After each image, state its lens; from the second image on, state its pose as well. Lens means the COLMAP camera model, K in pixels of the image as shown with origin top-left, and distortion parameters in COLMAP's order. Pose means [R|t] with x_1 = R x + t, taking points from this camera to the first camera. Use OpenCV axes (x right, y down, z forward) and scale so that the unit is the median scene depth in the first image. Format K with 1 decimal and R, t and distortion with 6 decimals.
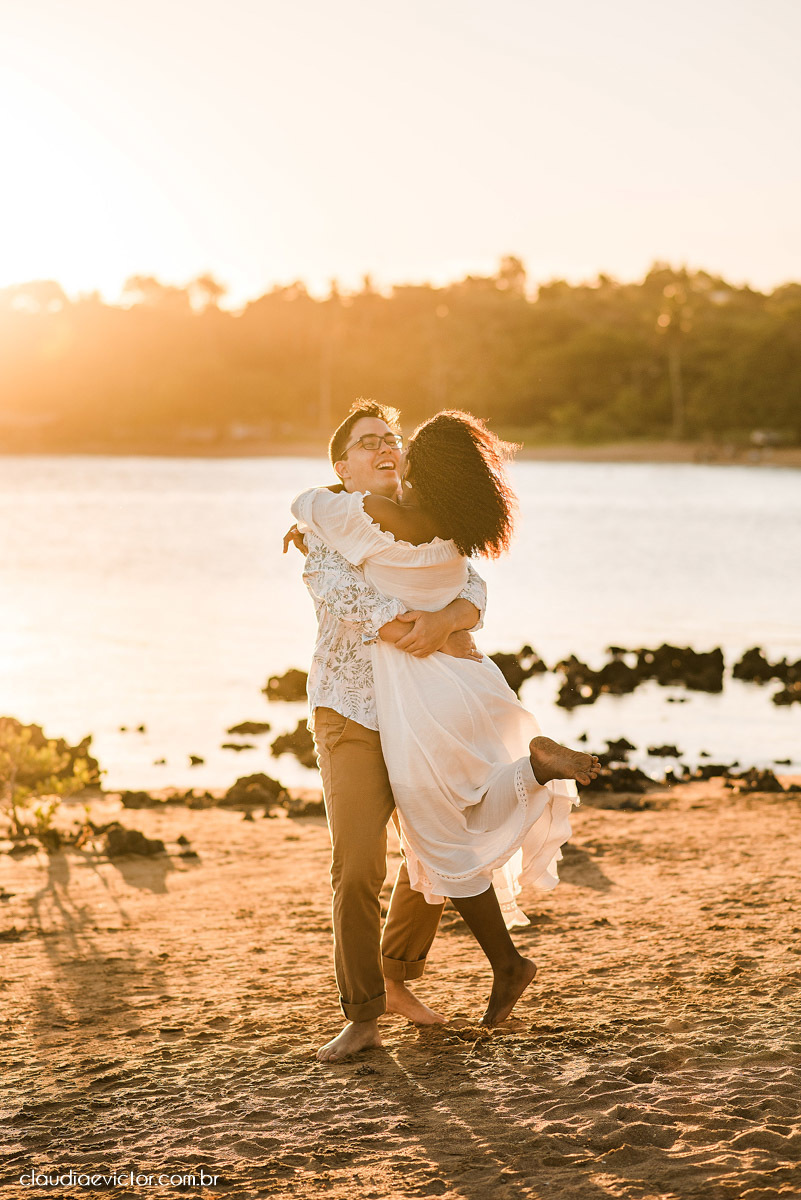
lens RADIAL K [[2874.9, 0, 469.1], [0, 2874.9, 594.8], [0, 0, 1]] dist [0.151464, 0.170237]
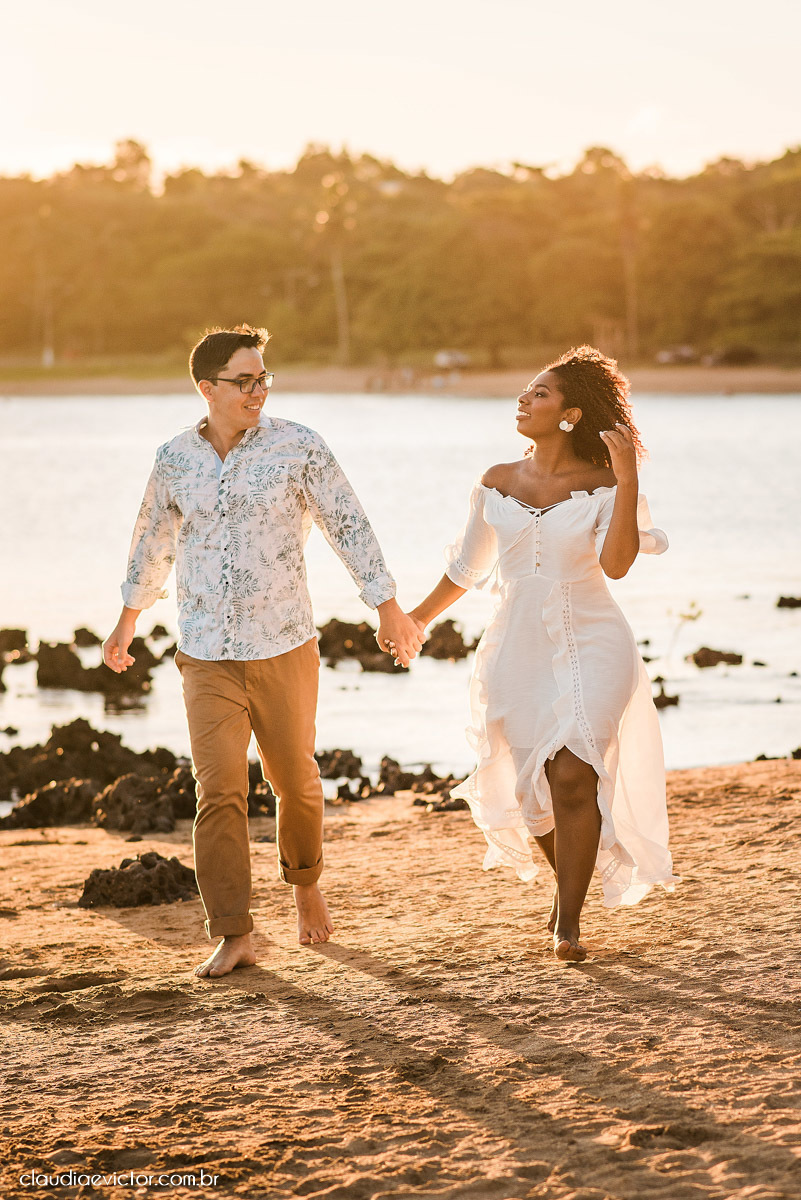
lens RADIAL K [[3371.6, 0, 400.5], [0, 3371.6, 600.0], [0, 0, 1]] dist [-0.020417, -0.151731]
pose [[0.995823, -0.028443, 0.086756, 0.010569], [0.027308, 0.999526, 0.014238, -0.001166], [-0.087120, -0.011810, 0.996128, 0.131629]]
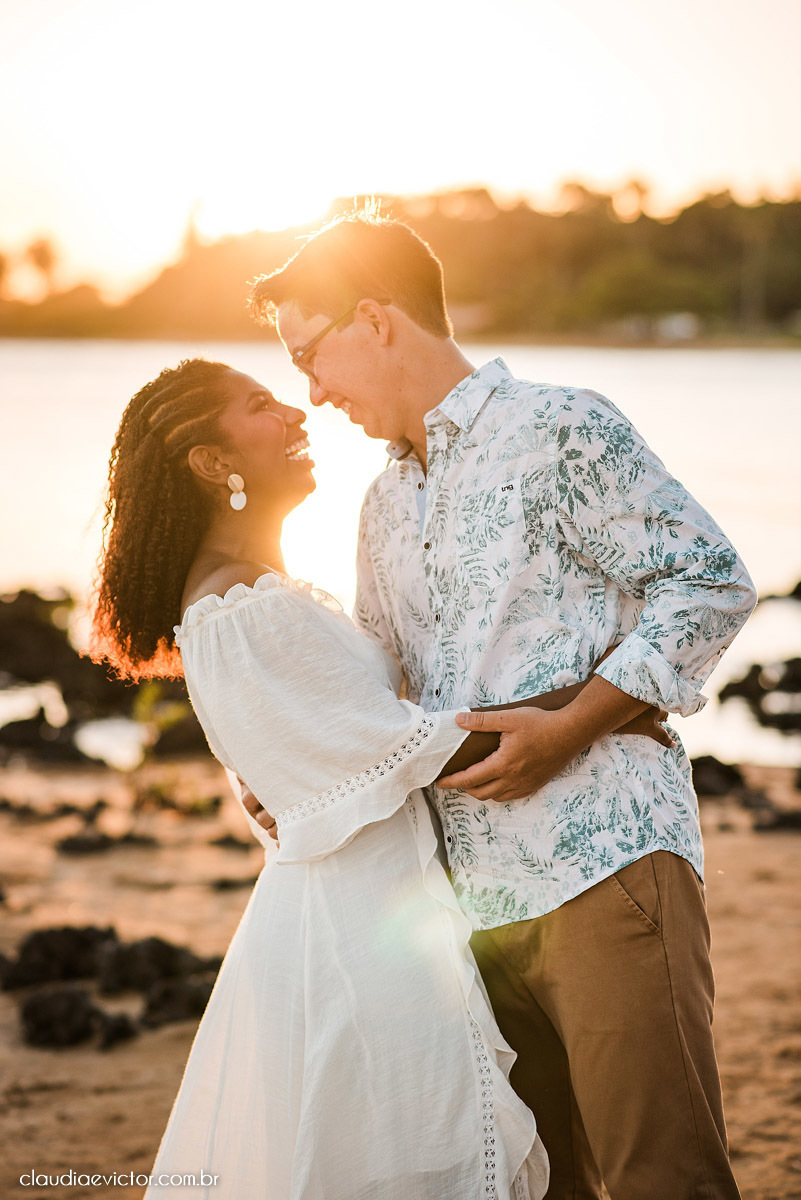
lens RADIAL K [[2874.9, 0, 469.1], [0, 2874.9, 594.8], [0, 0, 1]] dist [0.151464, 0.170237]
pose [[0.988851, -0.004881, -0.148826, -0.036871], [0.009882, 0.999410, 0.032880, -0.007453], [0.148578, -0.033984, 0.988317, 0.407706]]
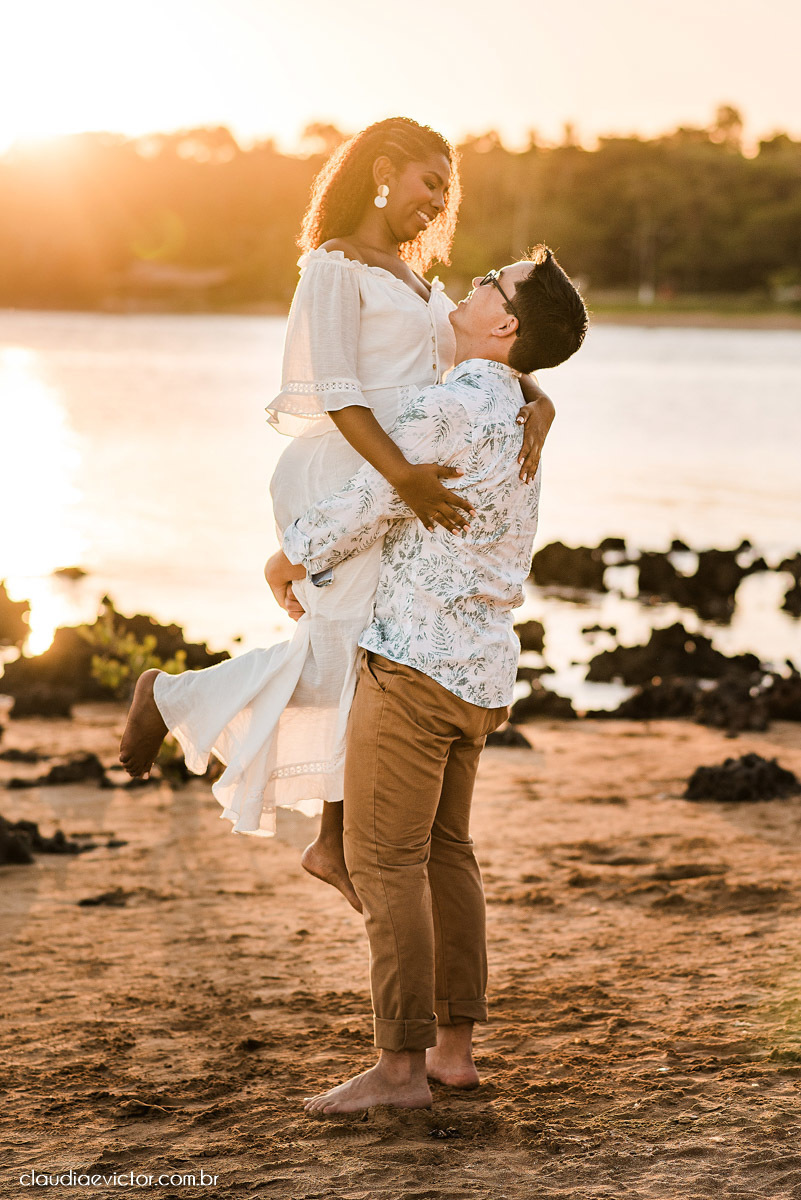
lens RADIAL K [[2864.9, 0, 400.5], [0, 2864.9, 600.0], [0, 0, 1]] dist [0.036389, -0.339693]
pose [[0.995727, 0.022950, -0.089452, -0.009926], [-0.018958, 0.998797, 0.045226, -0.002617], [0.090382, -0.043337, 0.994964, 0.211836]]
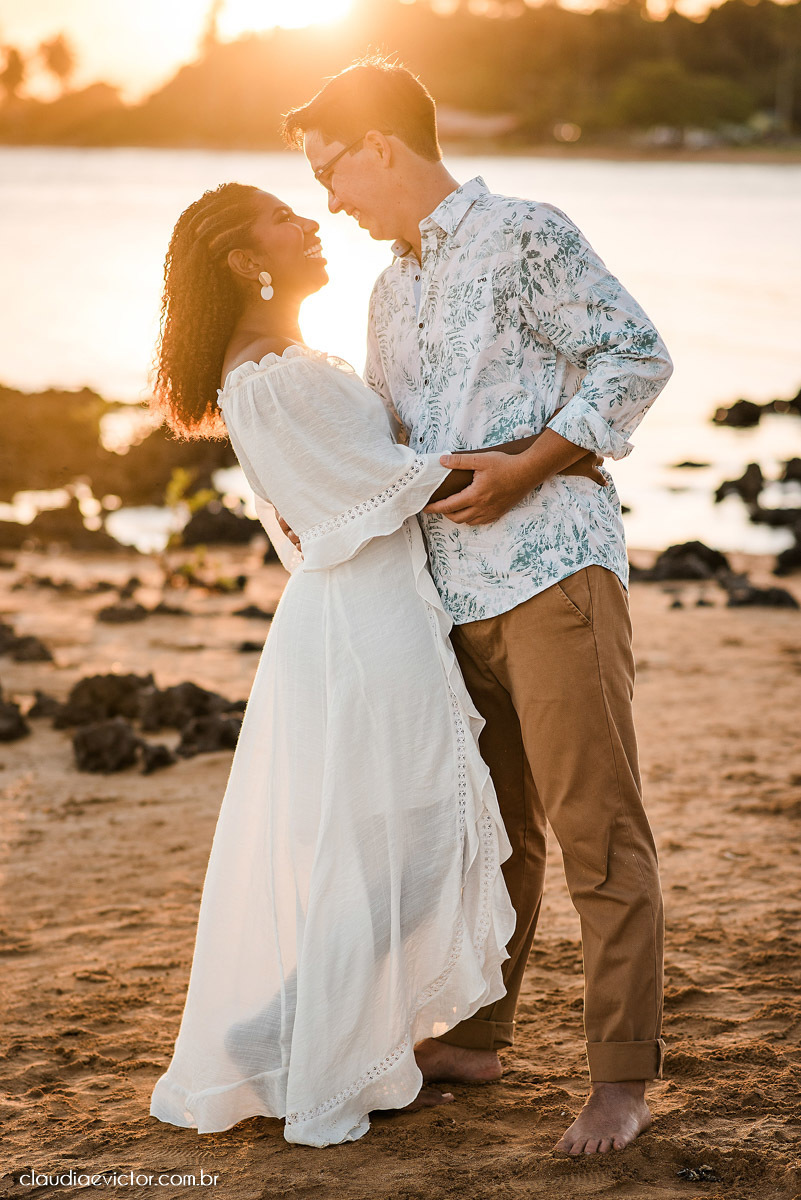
lens RADIAL K [[2864.9, 0, 400.5], [0, 2864.9, 600.0], [0, 0, 1]] dist [0.036389, -0.339693]
pose [[0.983613, 0.022083, -0.178936, -0.015650], [-0.003940, 0.994866, 0.101124, -0.004410], [0.180251, -0.098762, 0.978650, 0.310783]]
